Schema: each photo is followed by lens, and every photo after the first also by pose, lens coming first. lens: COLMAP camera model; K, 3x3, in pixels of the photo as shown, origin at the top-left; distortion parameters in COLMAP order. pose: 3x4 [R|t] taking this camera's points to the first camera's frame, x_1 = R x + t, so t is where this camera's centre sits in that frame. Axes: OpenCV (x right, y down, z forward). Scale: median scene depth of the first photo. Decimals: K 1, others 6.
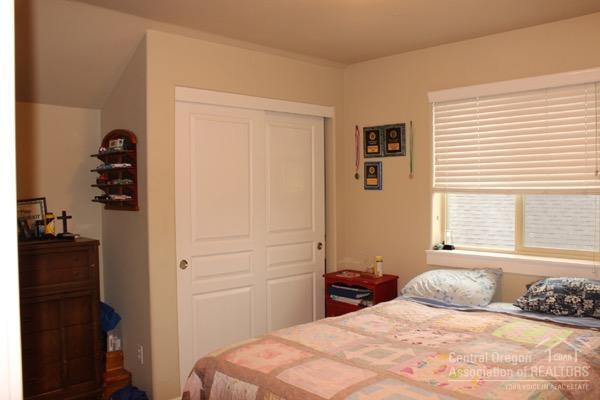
lens RADIAL K [[516.8, 0, 300.0], [0, 516.8, 200.0], [0, 0, 1]] dist [-0.170597, 0.142119]
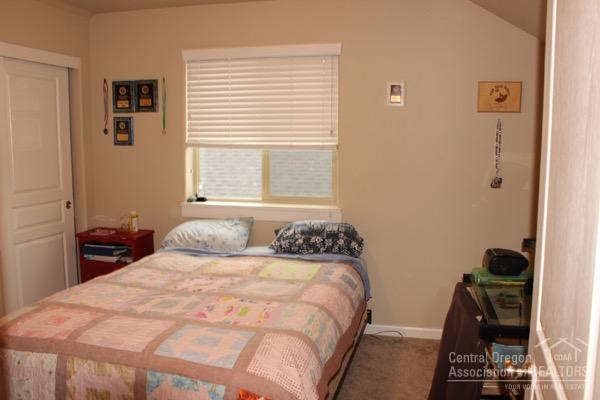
lens RADIAL K [[516.8, 0, 300.0], [0, 516.8, 200.0], [0, 0, 1]] dist [-0.170597, 0.142119]
pose [[0.850259, -0.052549, 0.523735, -0.101636], [0.003220, 0.995505, 0.094656, -0.007300], [-0.526355, -0.078796, 0.846606, -0.013199]]
